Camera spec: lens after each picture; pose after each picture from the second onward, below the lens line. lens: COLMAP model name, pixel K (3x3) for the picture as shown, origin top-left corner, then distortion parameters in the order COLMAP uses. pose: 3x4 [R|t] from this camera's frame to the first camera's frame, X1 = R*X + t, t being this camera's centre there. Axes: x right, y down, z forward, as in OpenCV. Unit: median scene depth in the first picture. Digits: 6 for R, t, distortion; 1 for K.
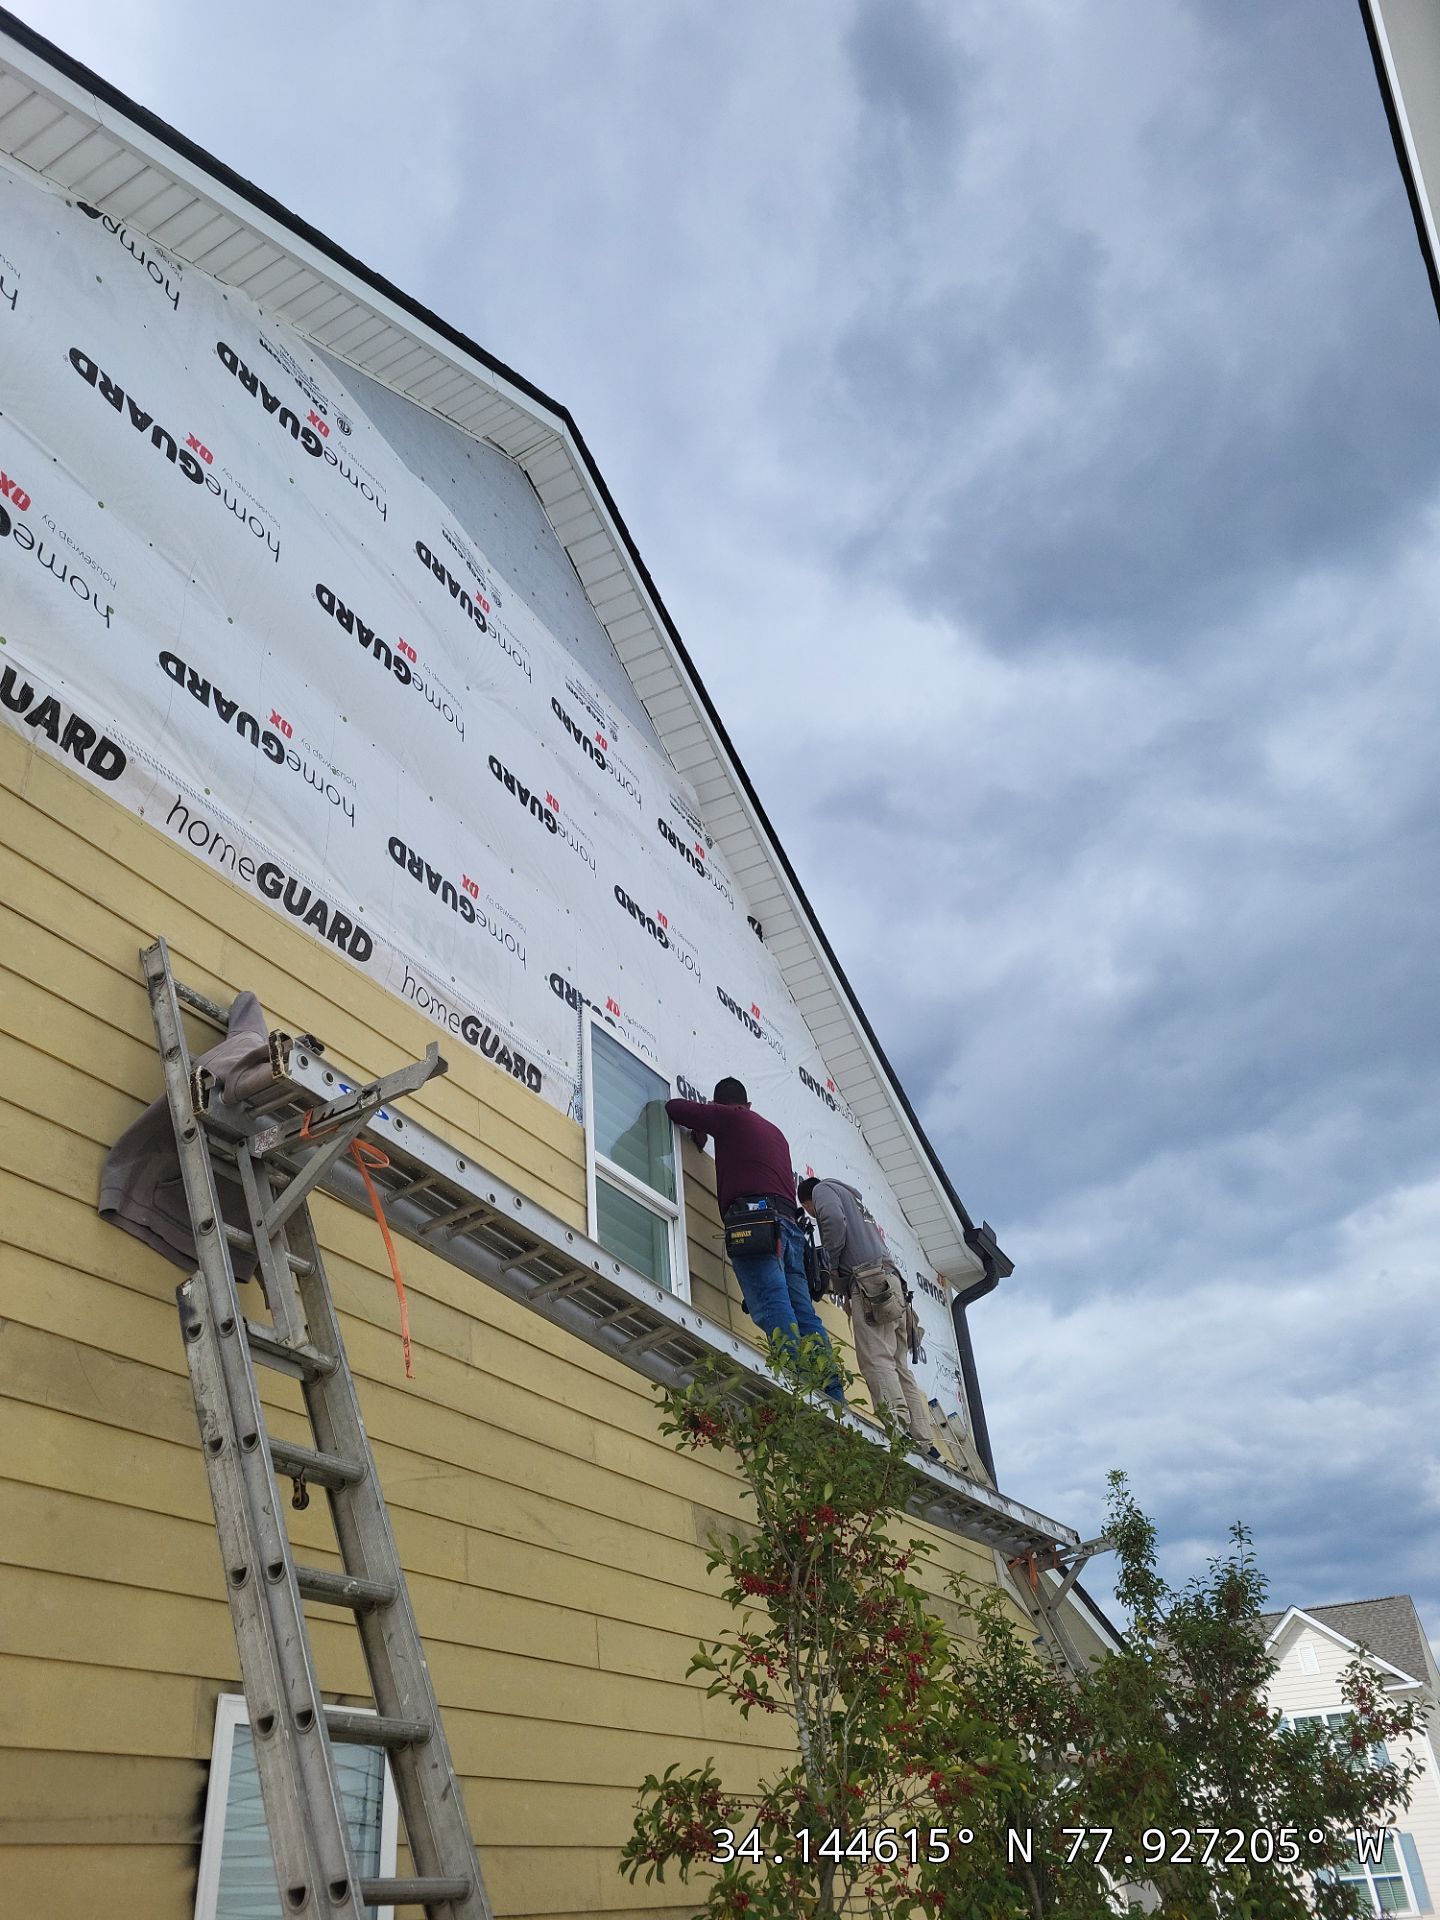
lens RADIAL K [[1399.2, 0, 720.0], [0, 1399.2, 960.0], [0, 0, 1]] dist [0.060266, -0.029670]
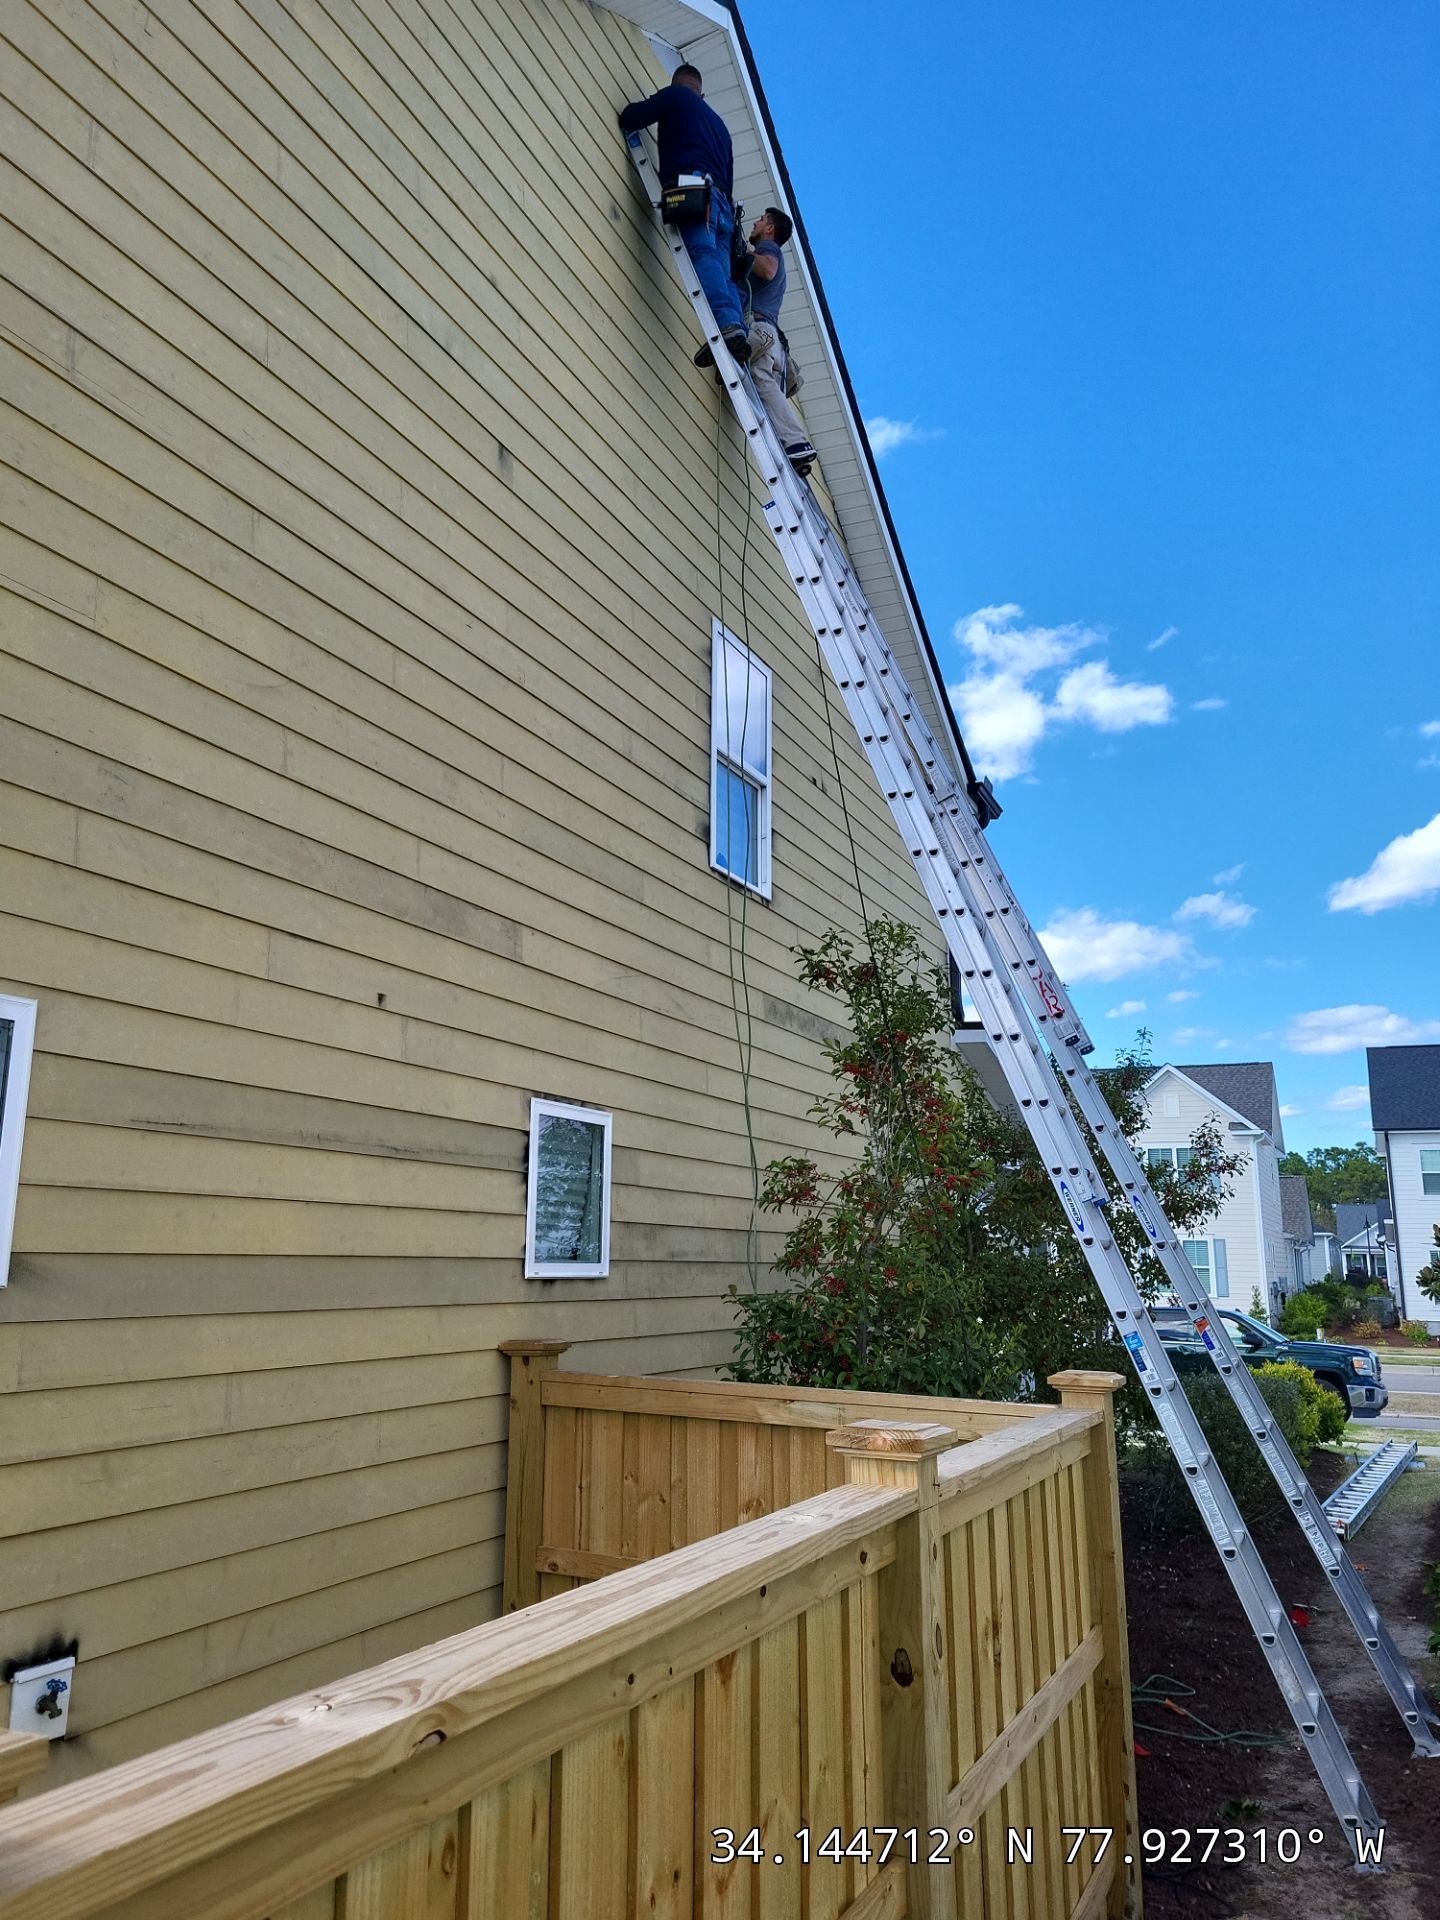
lens RADIAL K [[1361.2, 0, 720.0], [0, 1361.2, 960.0], [0, 0, 1]] dist [0.053241, 0.000122]
pose [[0.995791, 0.086839, 0.029326, -0.186109], [-0.091536, 0.925738, 0.366920, -0.242926], [0.004714, -0.368059, 0.929790, -0.429079]]
